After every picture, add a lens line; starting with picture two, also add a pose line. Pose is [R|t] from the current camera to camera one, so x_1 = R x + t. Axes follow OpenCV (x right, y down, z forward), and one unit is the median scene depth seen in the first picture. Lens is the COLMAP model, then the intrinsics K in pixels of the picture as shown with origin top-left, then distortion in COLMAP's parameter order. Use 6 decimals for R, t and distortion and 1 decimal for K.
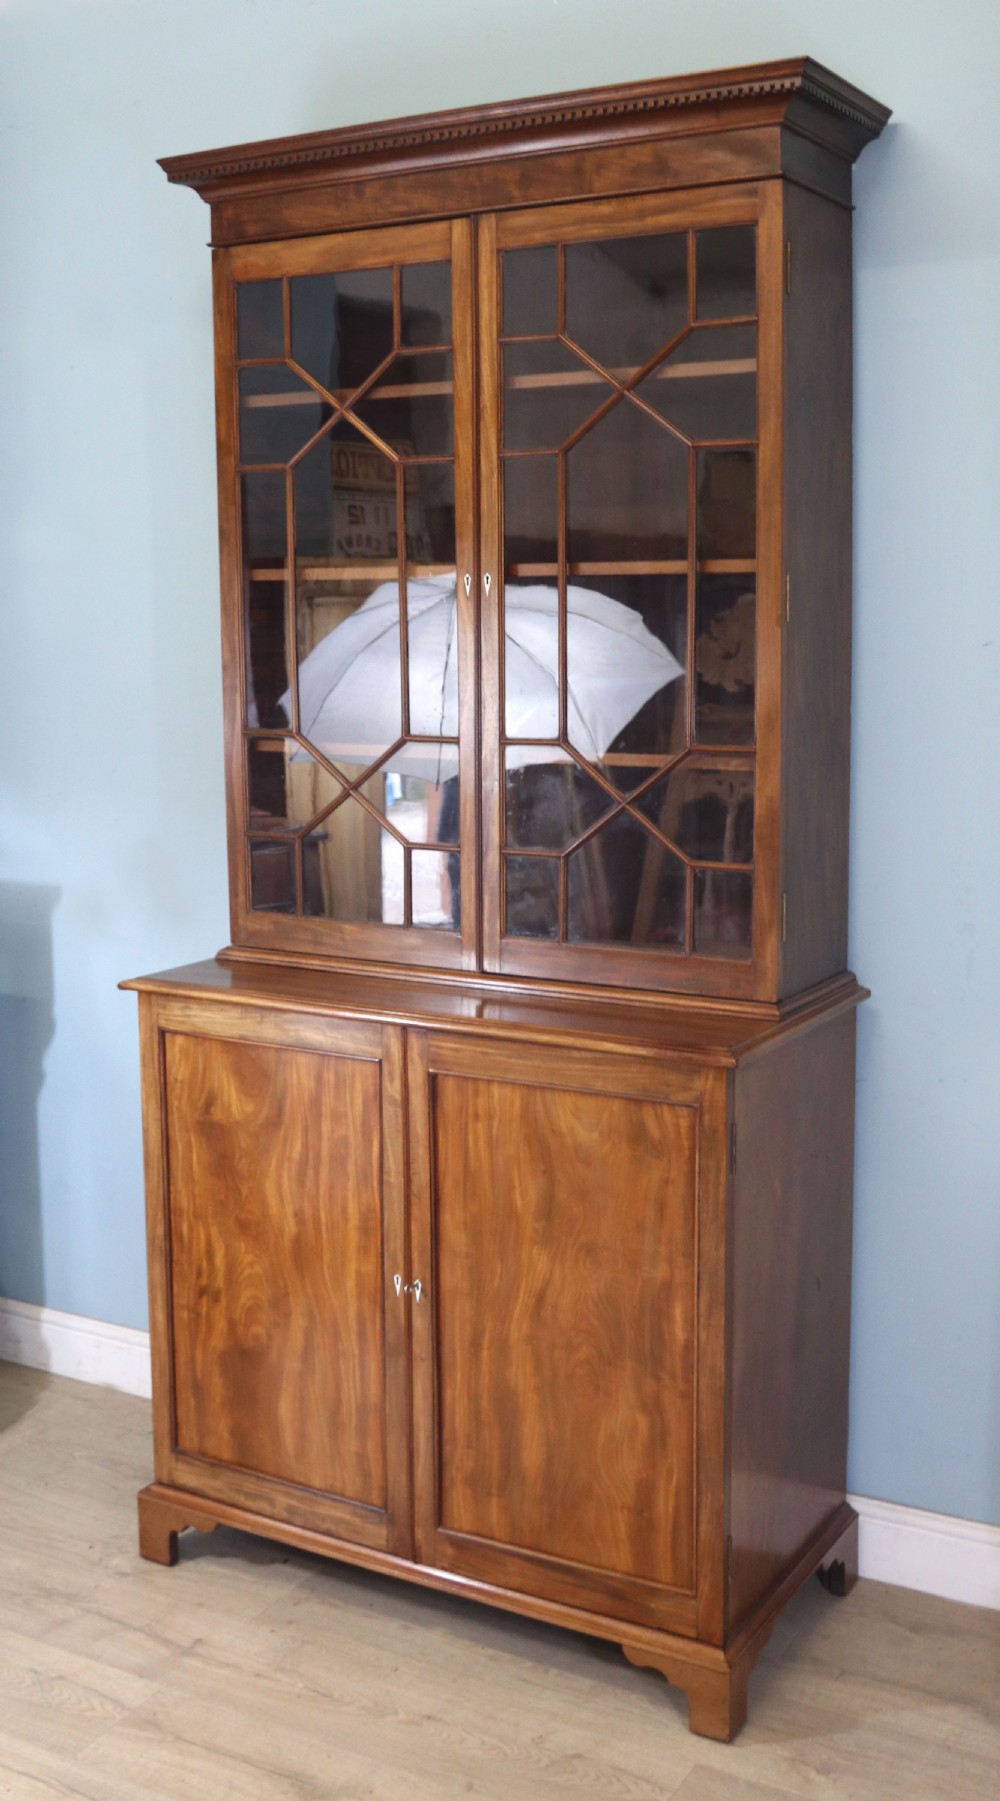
lens RADIAL K [[1915.2, 0, 439.7], [0, 1915.2, 839.0], [0, 0, 1]] dist [-0.074836, 0.000000]
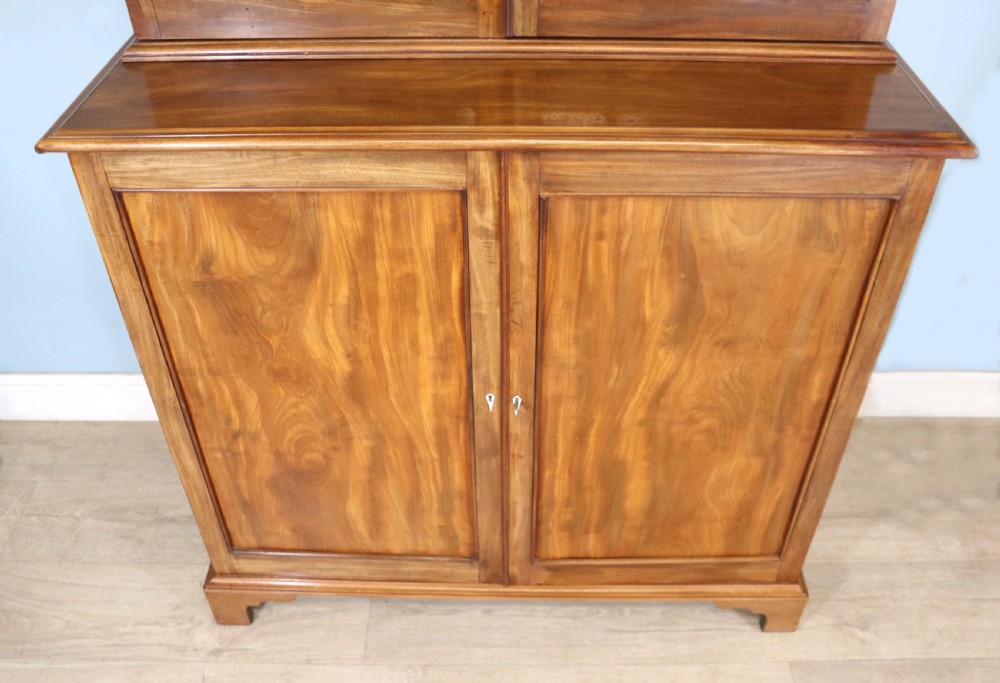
lens RADIAL K [[904.1, 0, 491.0], [0, 904.1, 340.6], [0, 0, 1]] dist [-0.141259, 0.115644]
pose [[0.864985, -0.324888, 0.382424, -0.182374], [0.062385, 0.825821, 0.560470, -0.039778], [-0.497904, -0.460941, 0.734592, 0.690994]]
